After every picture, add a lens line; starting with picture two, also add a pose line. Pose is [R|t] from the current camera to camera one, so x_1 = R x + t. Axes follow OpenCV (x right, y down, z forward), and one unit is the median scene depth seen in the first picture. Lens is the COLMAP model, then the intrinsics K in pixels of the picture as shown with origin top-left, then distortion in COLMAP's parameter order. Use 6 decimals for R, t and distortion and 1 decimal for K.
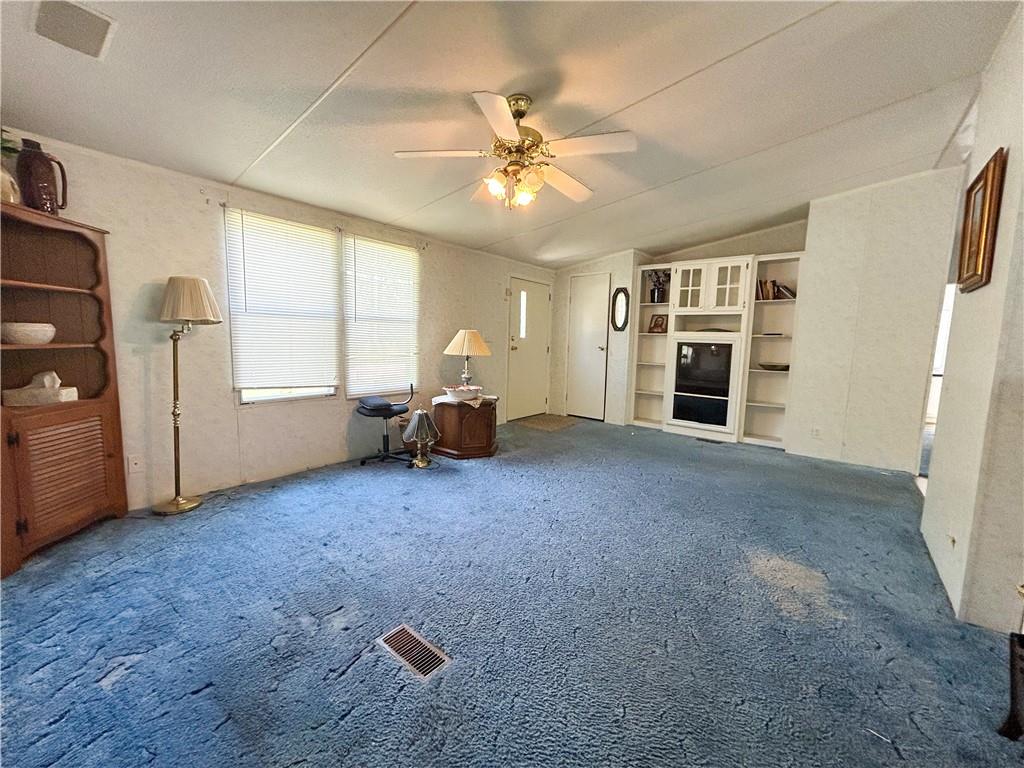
lens RADIAL K [[412.8, 0, 502.7], [0, 412.8, 379.0], [0, 0, 1]] dist [-0.002547, 0.001087]
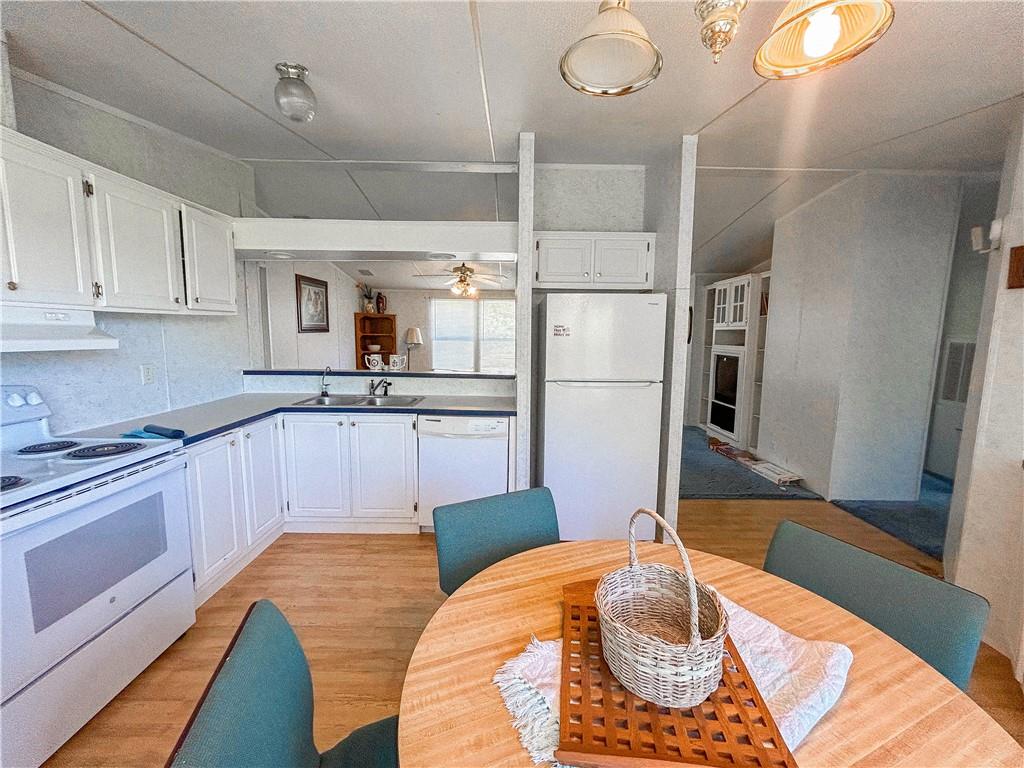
lens RADIAL K [[412.8, 0, 511.0], [0, 412.8, 384.0], [0, 0, 1]] dist [-0.002547, 0.001087]
pose [[0.629196, 0.073778, -0.773737, 1.307024], [-0.076481, 0.996530, 0.032828, -0.005213], [0.773474, 0.038521, 0.632656, -0.174918]]
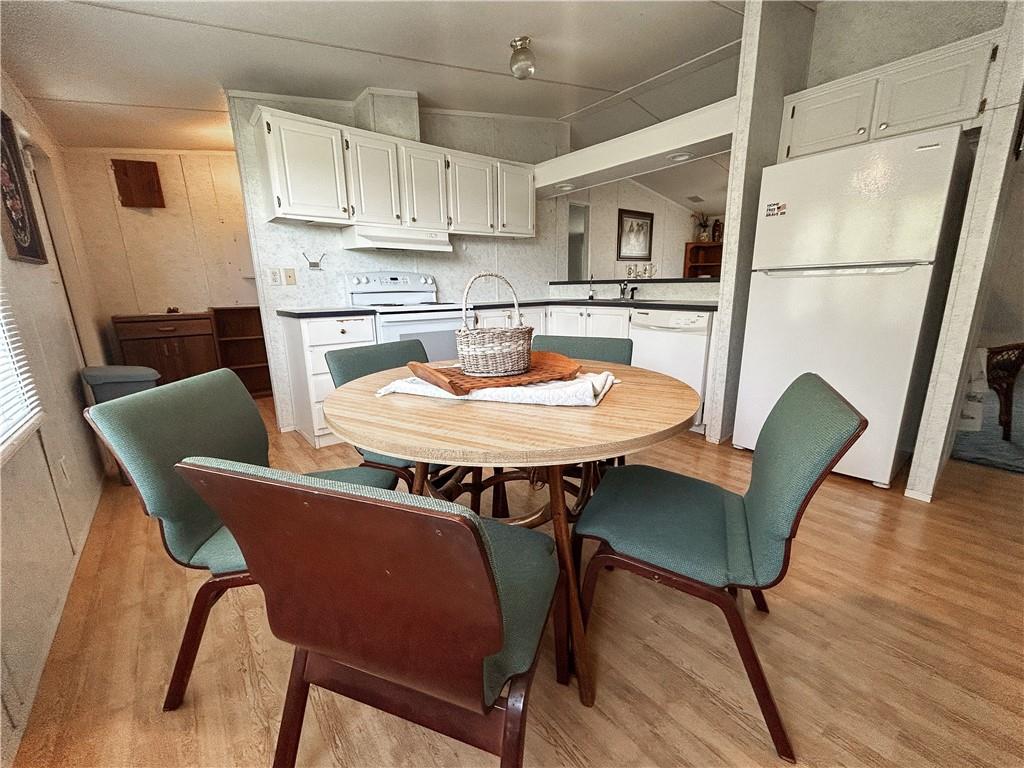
lens RADIAL K [[412.8, 0, 513.9], [0, 412.8, 383.0], [0, 0, 1]] dist [-0.002547, 0.001087]
pose [[-0.206583, 0.198703, -0.958040, 1.528666], [-0.090947, 0.971022, 0.221007, 0.070461], [0.974193, 0.132788, -0.182526, 0.102448]]
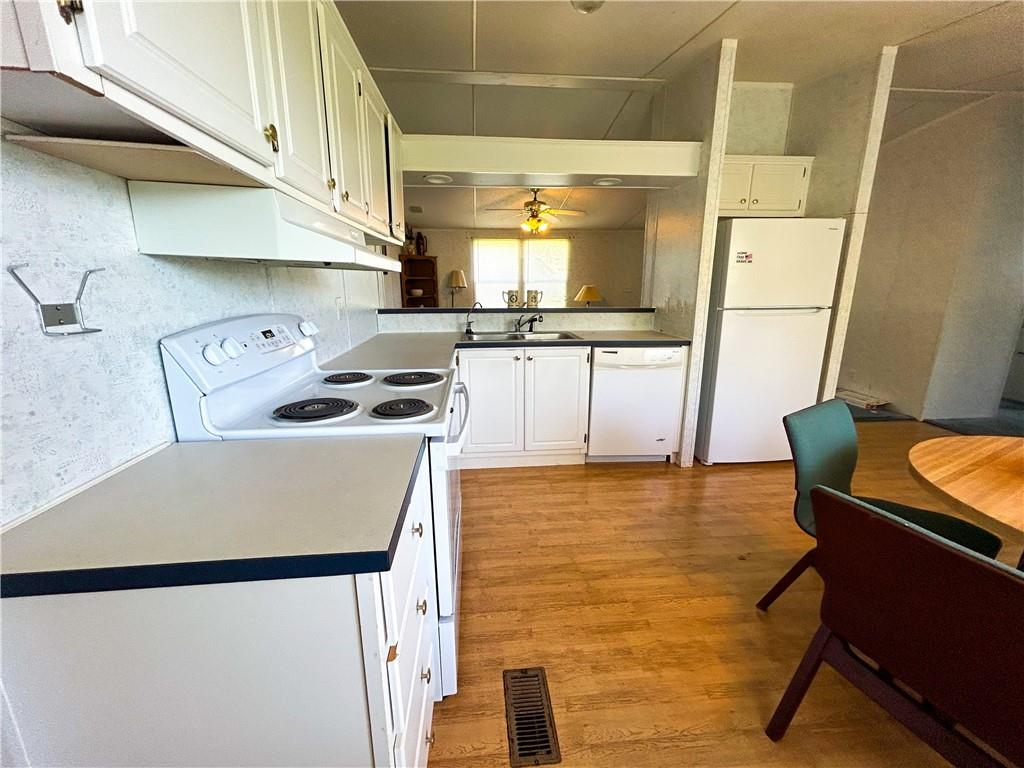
lens RADIAL K [[412.8, 0, 513.6], [0, 412.8, 385.3], [0, 0, 1]] dist [-0.002547, 0.001087]
pose [[0.688455, 0.144692, -0.710700, 1.070565], [-0.053647, 0.987373, 0.149052, 0.051876], [0.723293, -0.064489, 0.687524, -0.449402]]
